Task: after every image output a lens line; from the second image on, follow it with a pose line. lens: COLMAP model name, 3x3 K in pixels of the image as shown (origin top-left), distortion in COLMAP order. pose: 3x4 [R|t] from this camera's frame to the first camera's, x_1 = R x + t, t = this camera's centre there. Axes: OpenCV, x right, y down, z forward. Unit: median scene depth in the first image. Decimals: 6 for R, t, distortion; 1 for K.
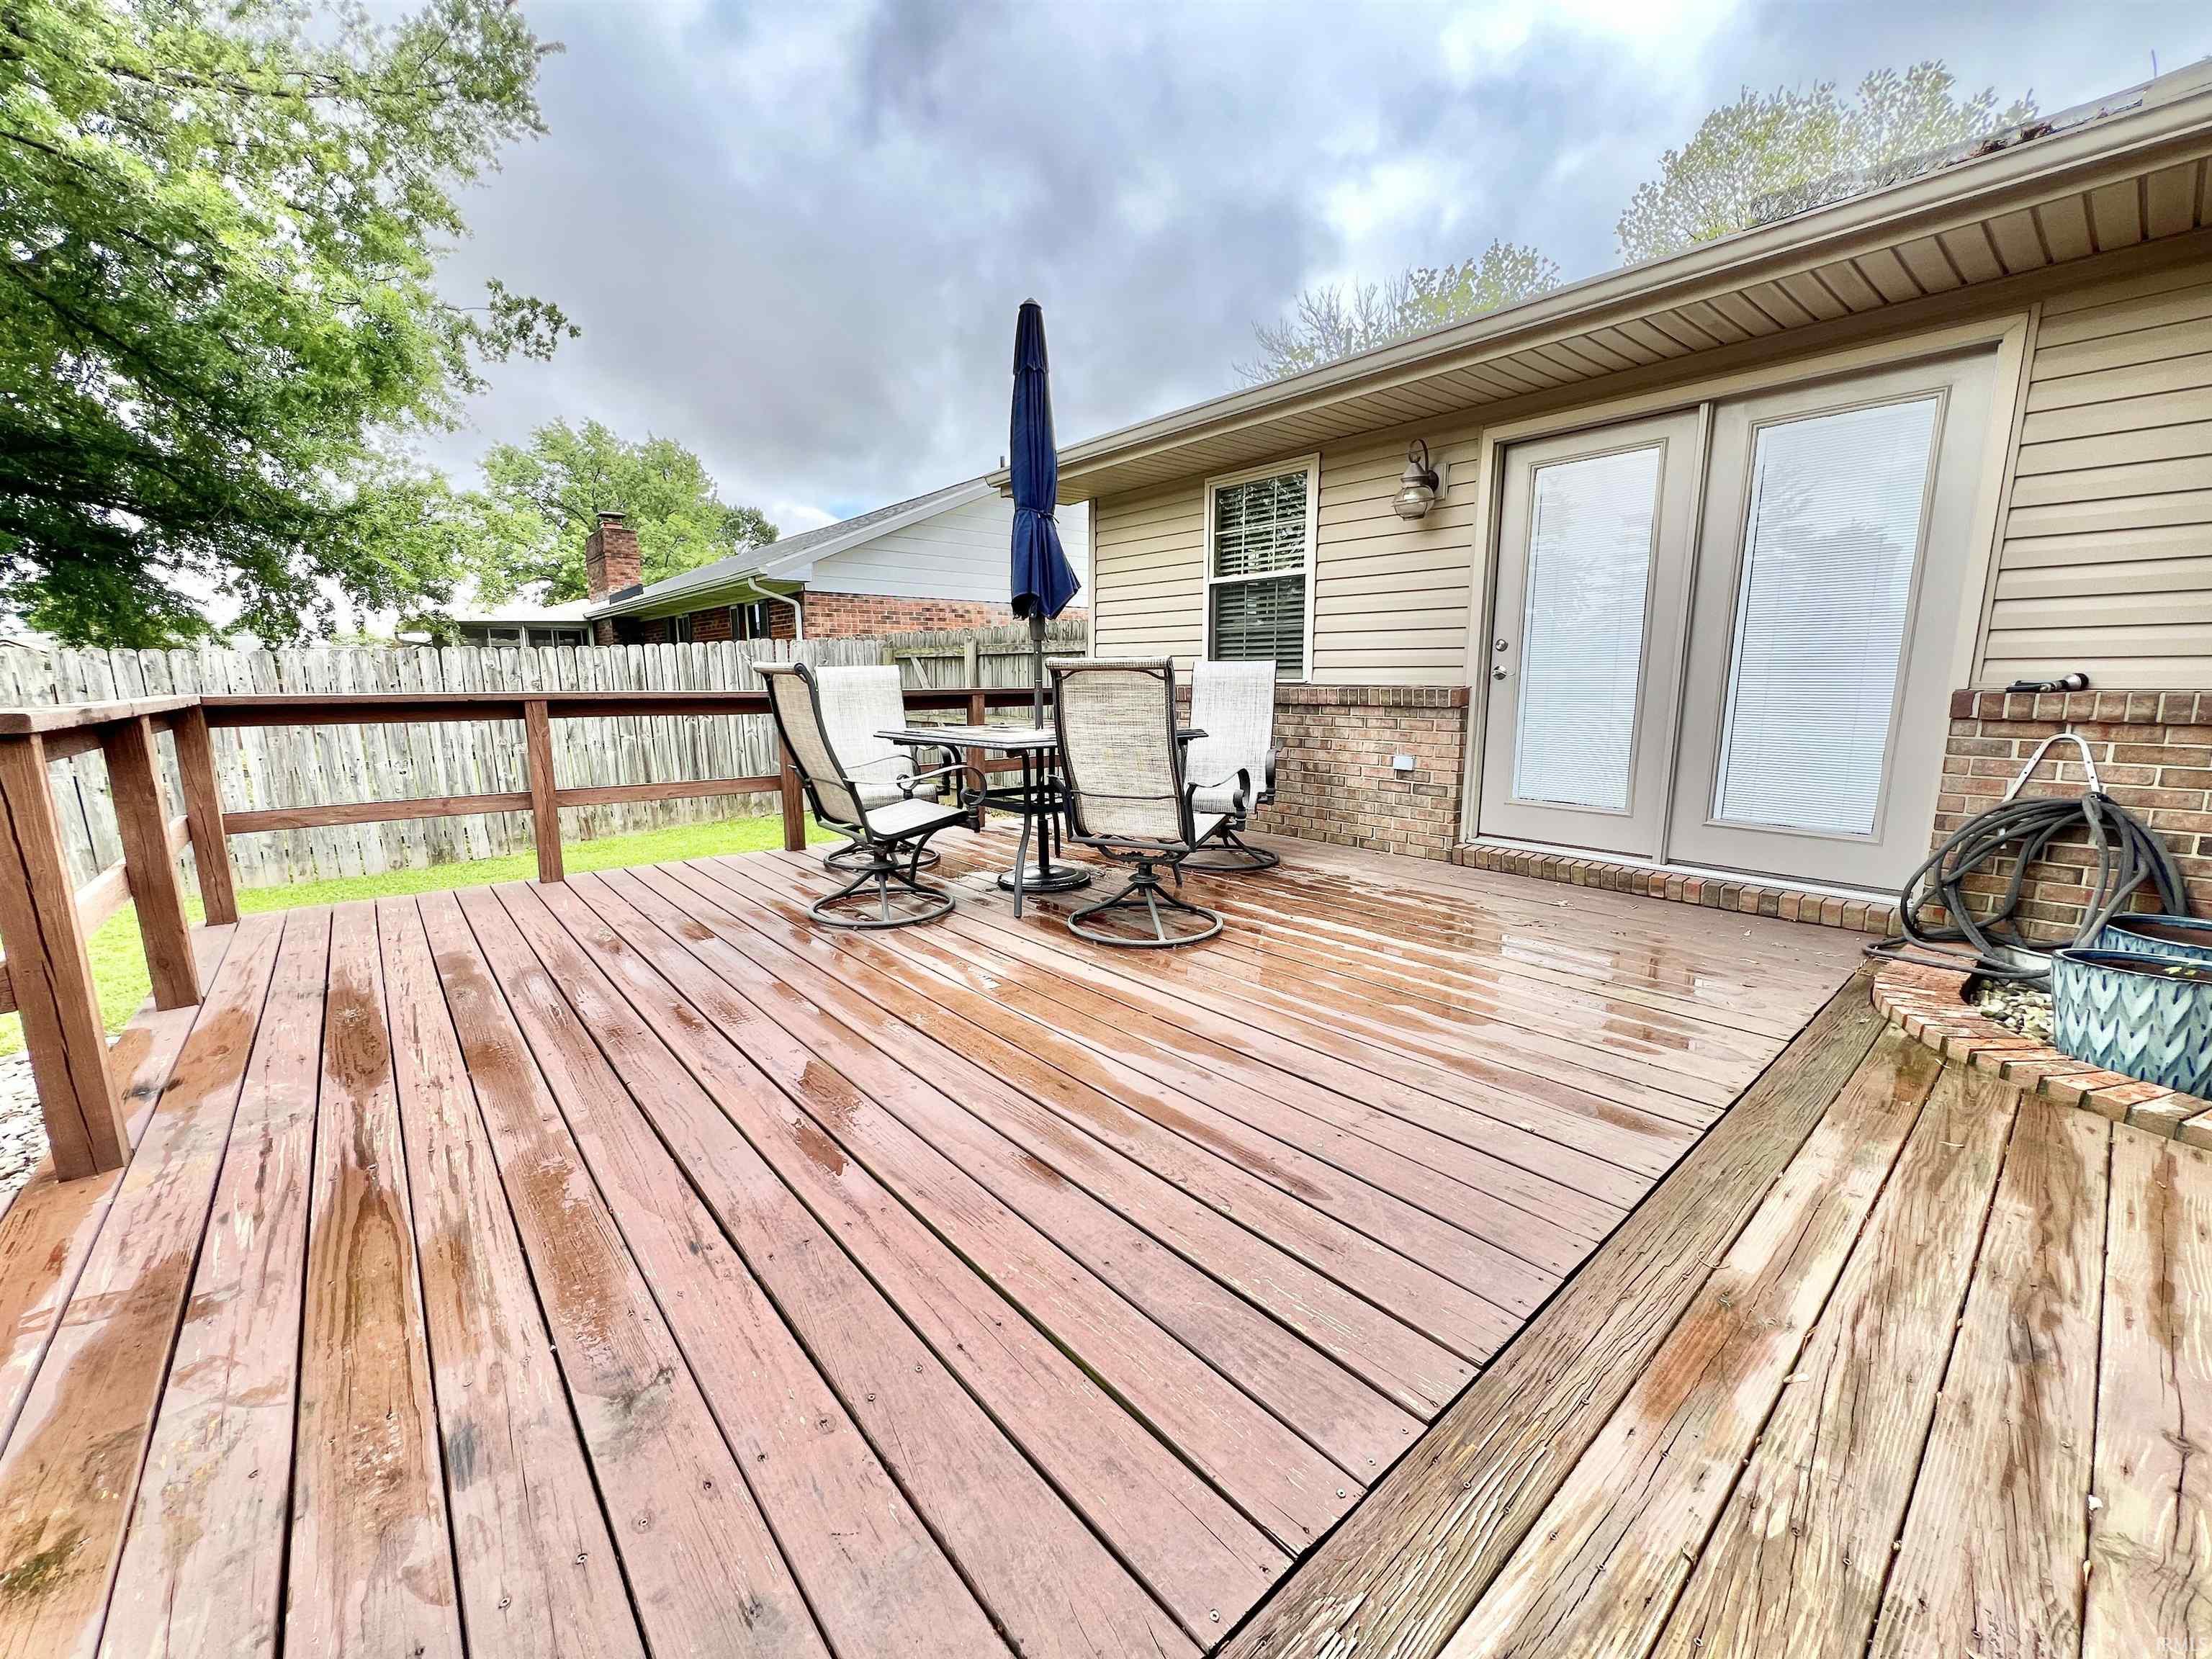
lens RADIAL K [[883.1, 0, 1099.5], [0, 883.1, 826.2], [0, 0, 1]] dist [-0.002715, 0.000029]
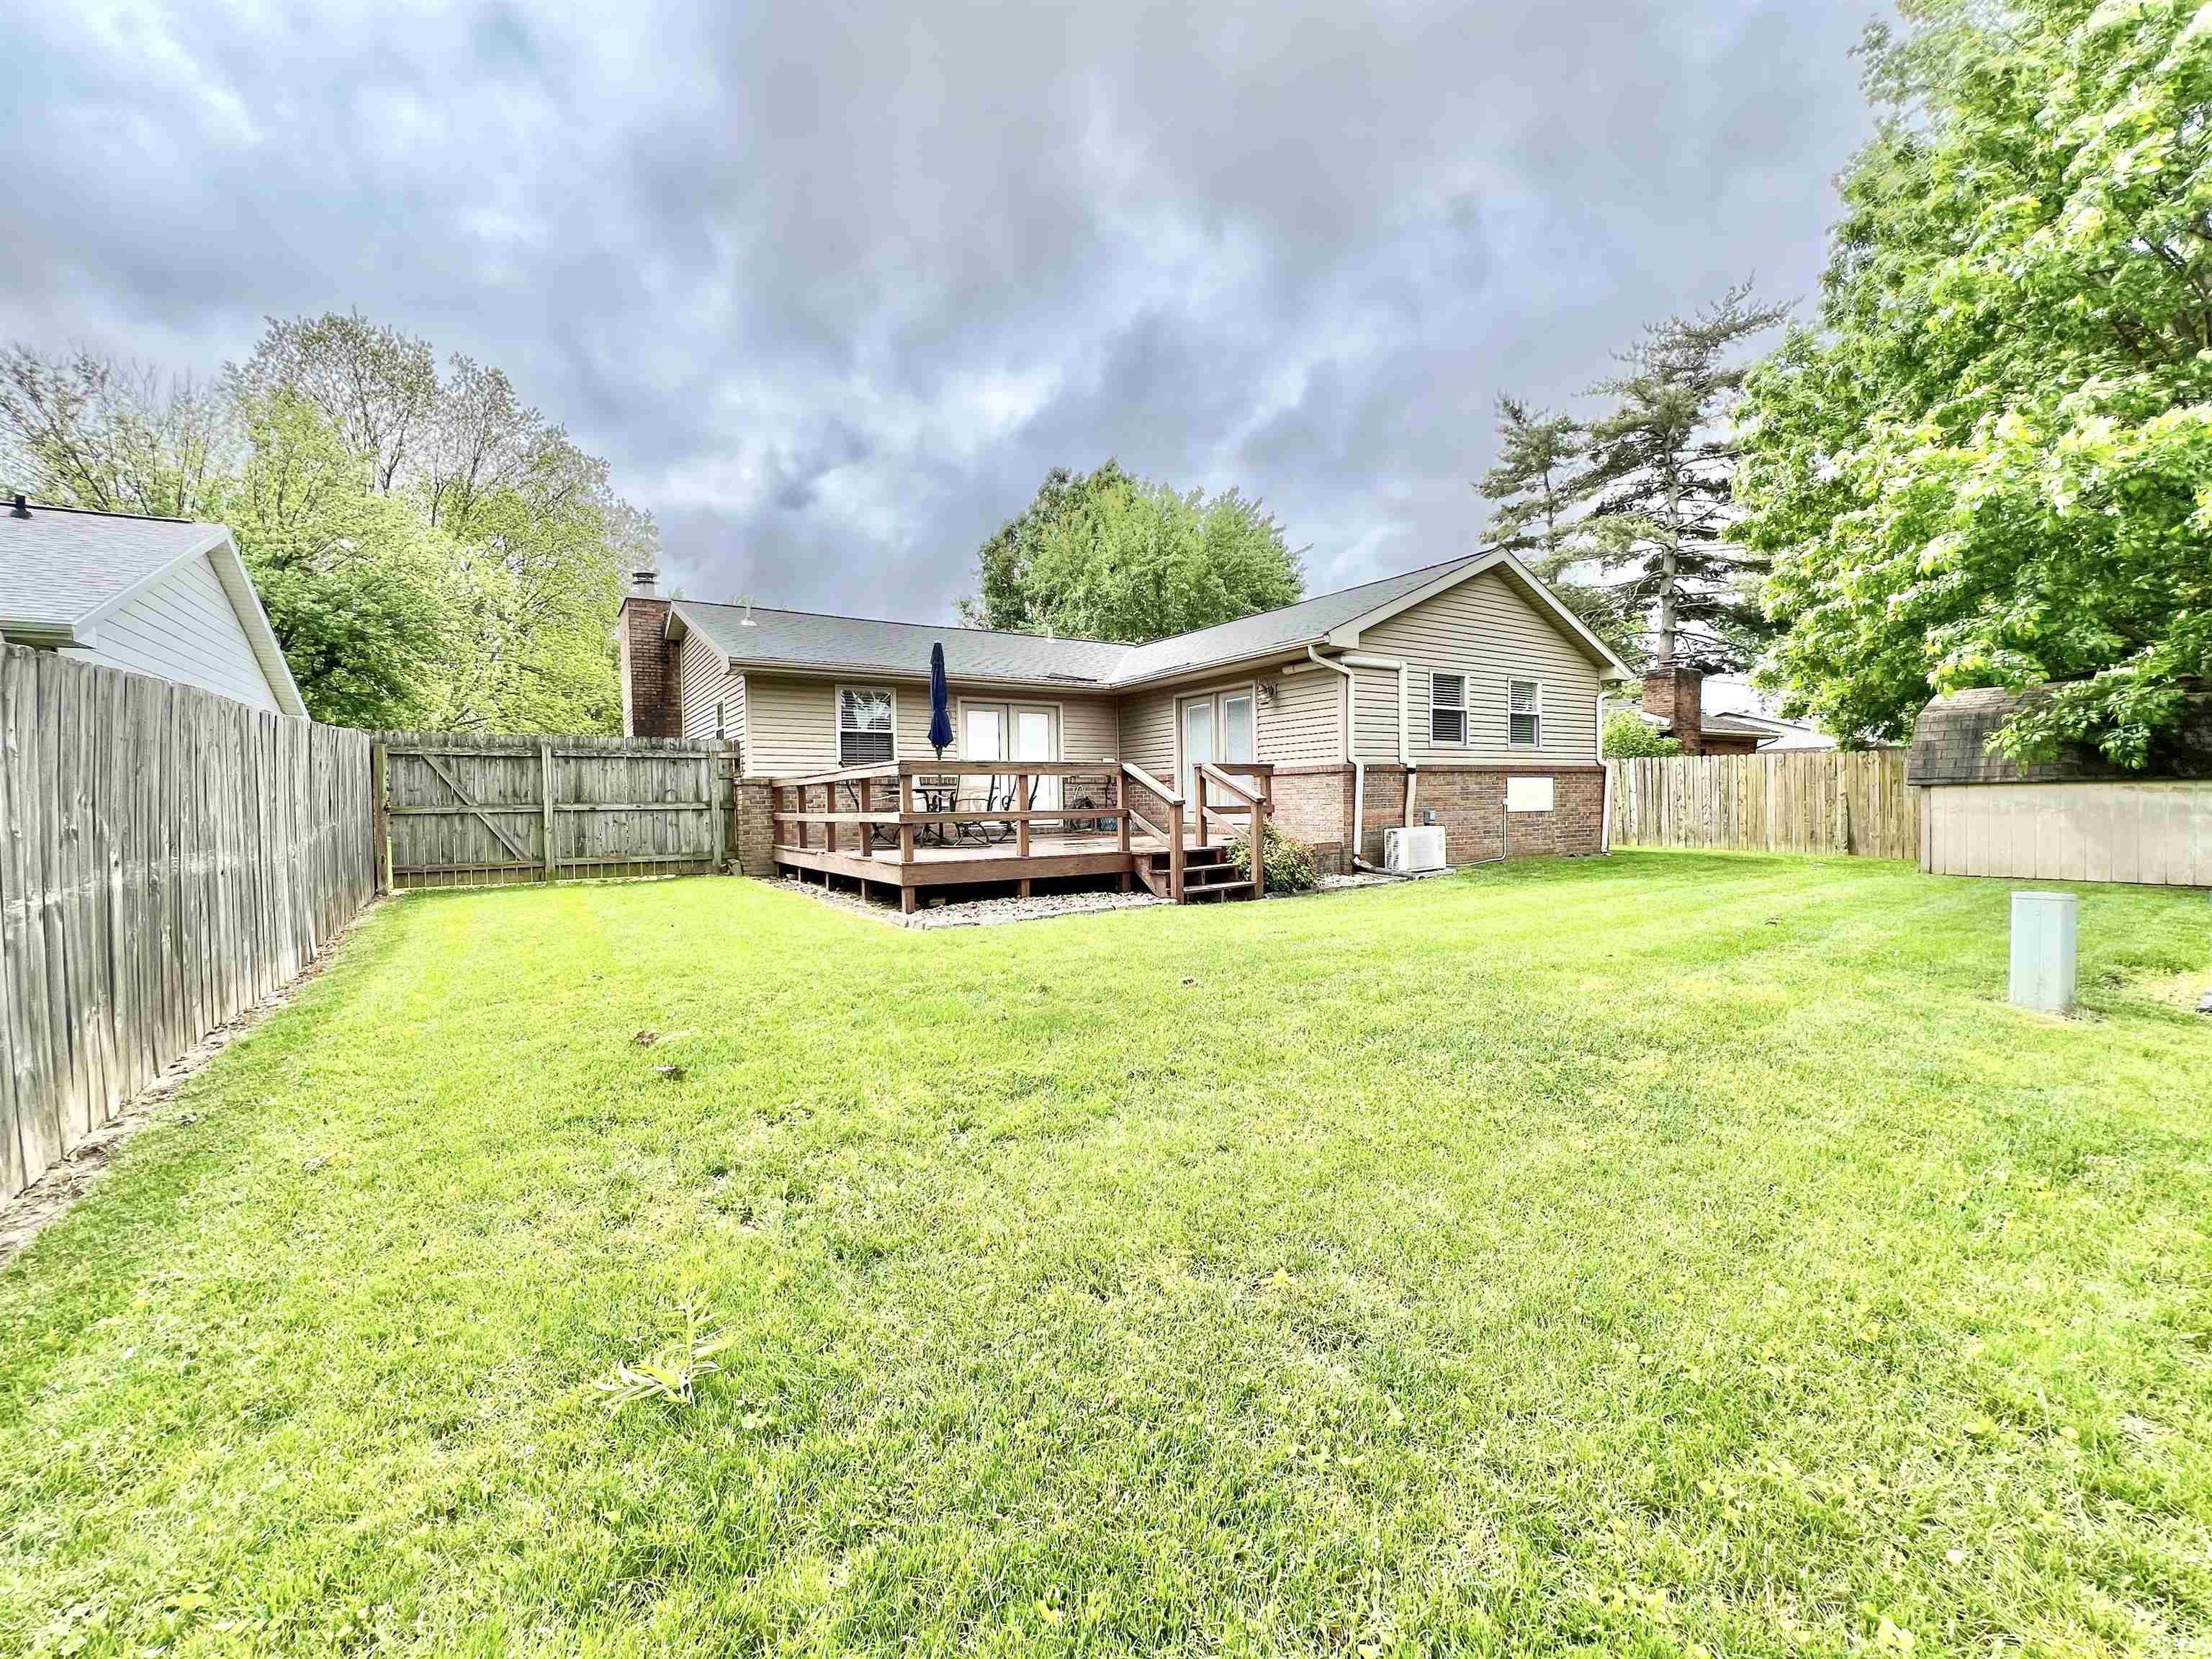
lens RADIAL K [[883.1, 0, 1099.5], [0, 883.1, 826.2], [0, 0, 1]] dist [-0.002715, 0.000029]
pose [[0.130498, -0.021361, 0.991218, -2.754671], [0.182599, 0.983183, -0.002852, 0.112483], [-0.974488, 0.181368, 0.132204, 0.187727]]
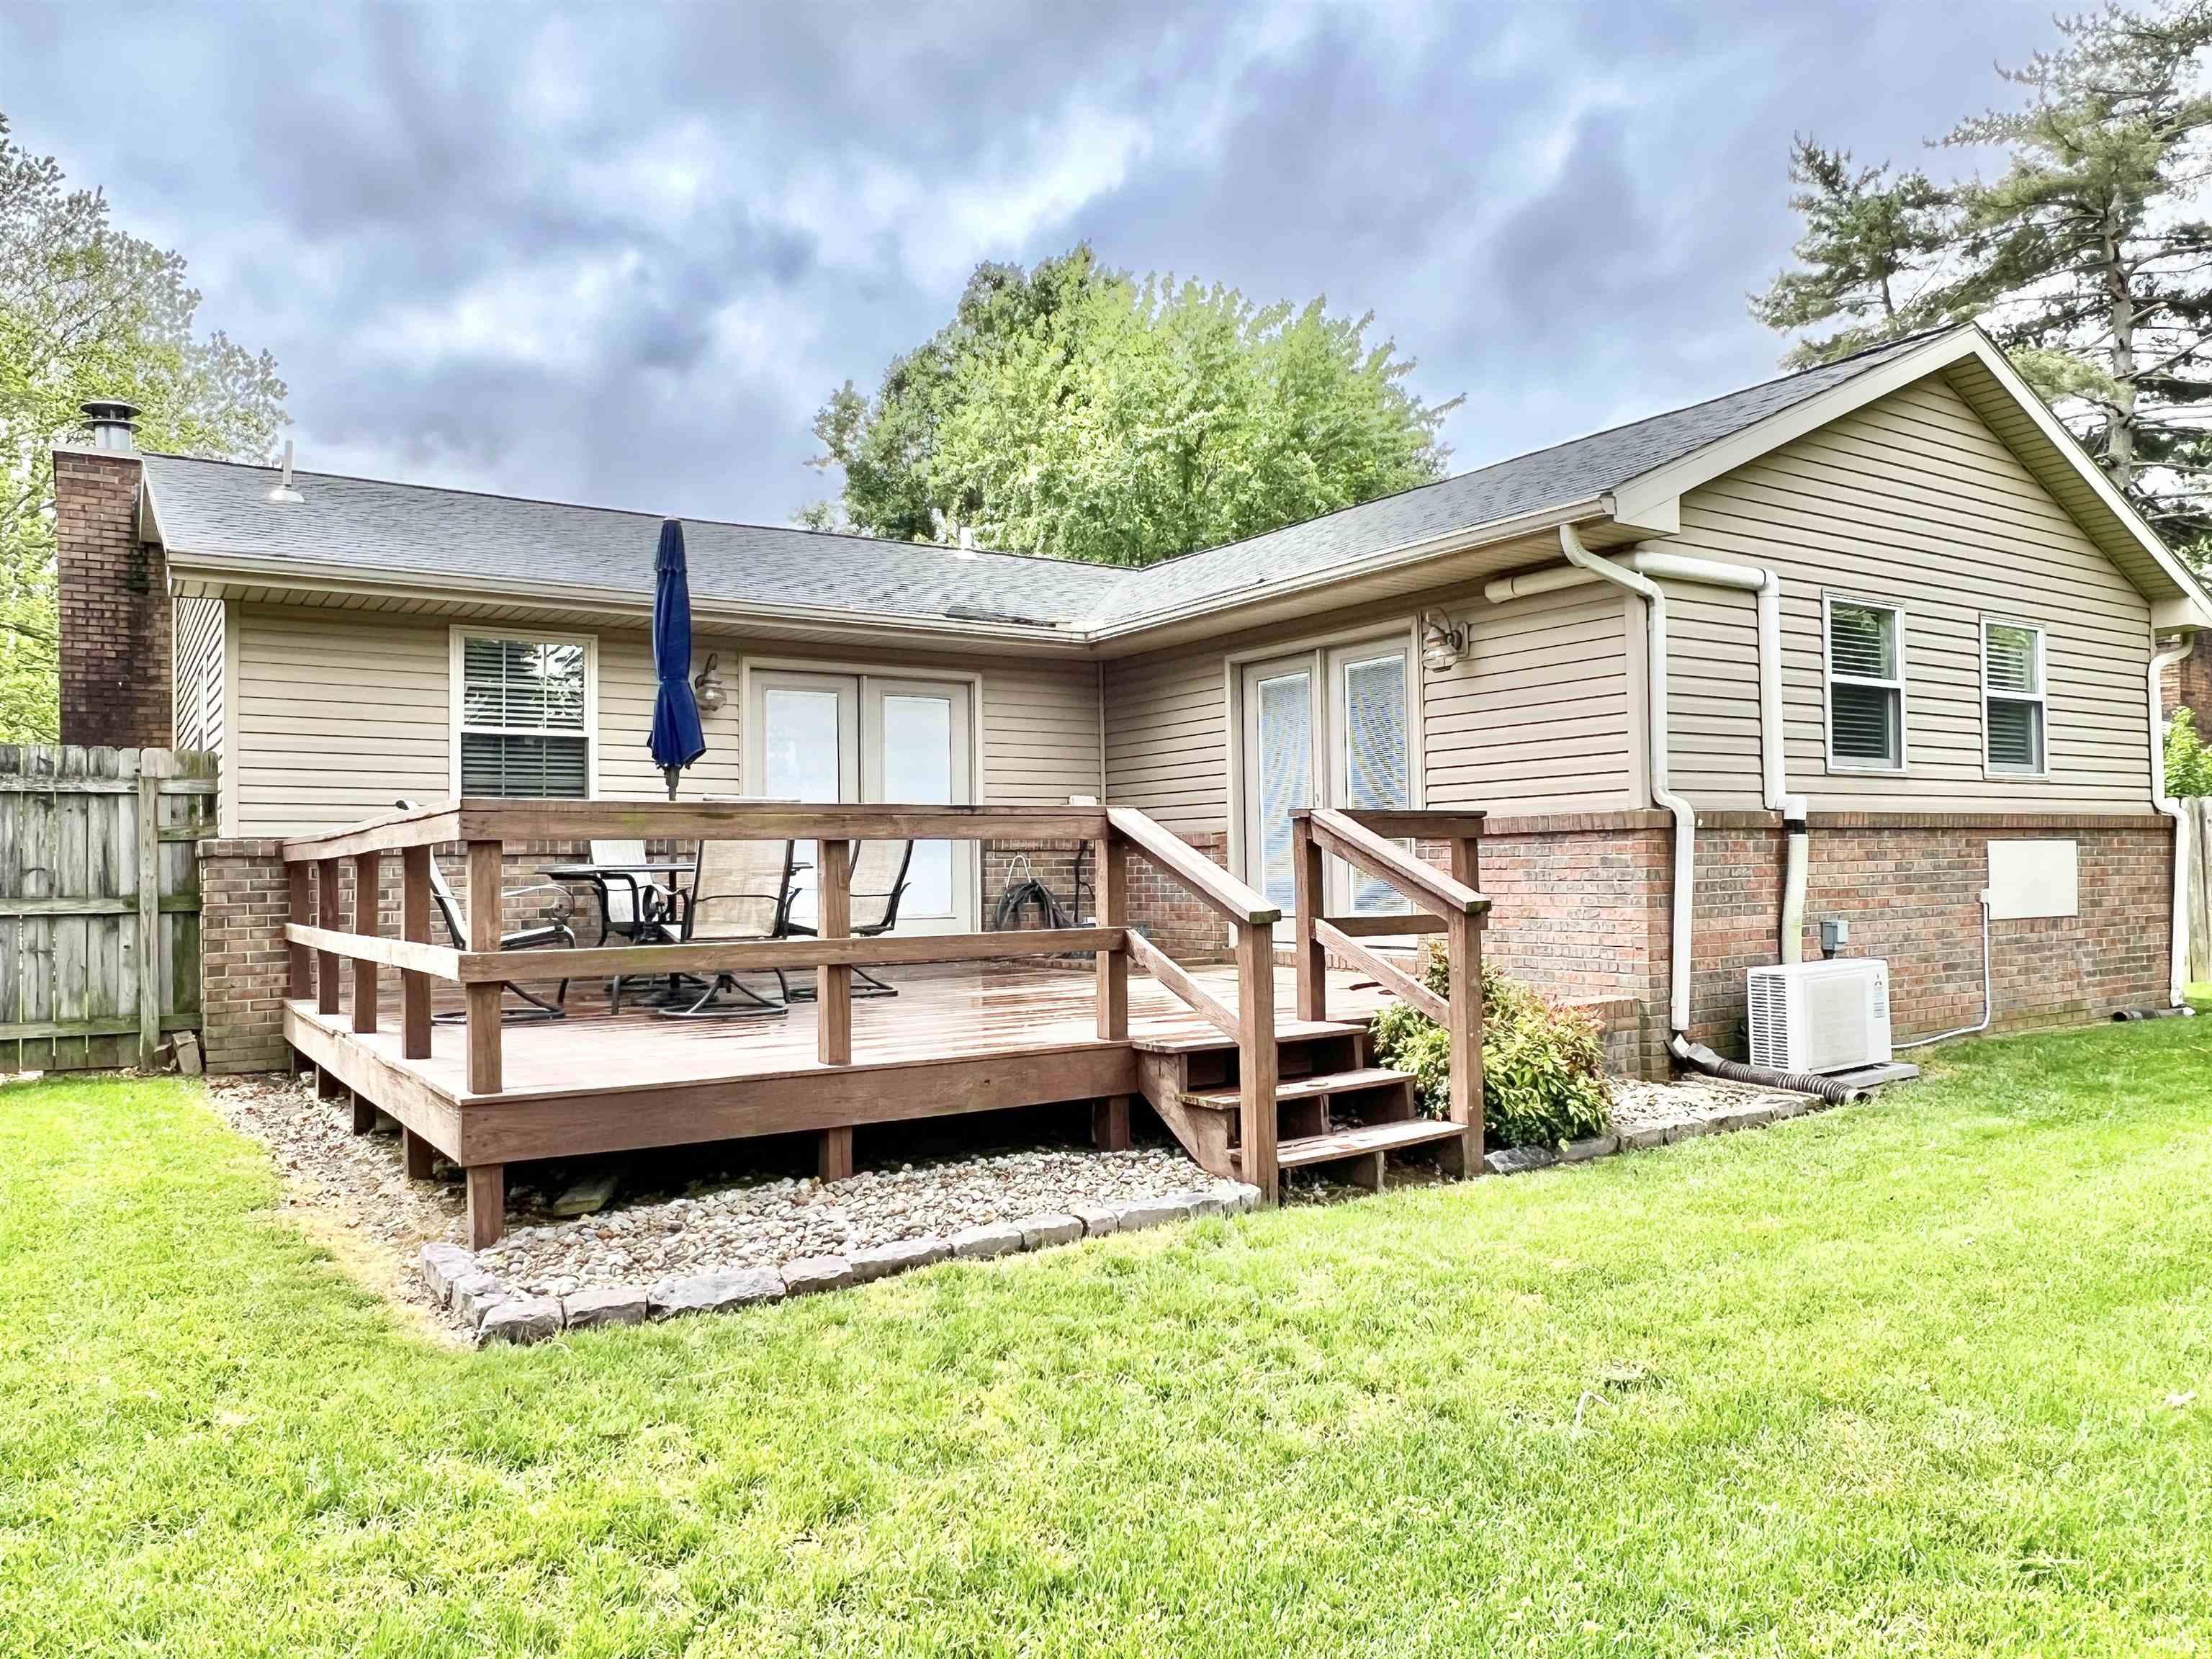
lens RADIAL K [[1528.7, 0, 1106.0], [0, 1528.7, 829.5], [0, 0, 1]] dist [-0.000762, 0.000296]
pose [[0.110983, 0.033649, 0.993253, -1.995781], [0.182032, 0.981831, -0.053601, 0.058496], [-0.977009, 0.186752, 0.102841, 0.253145]]
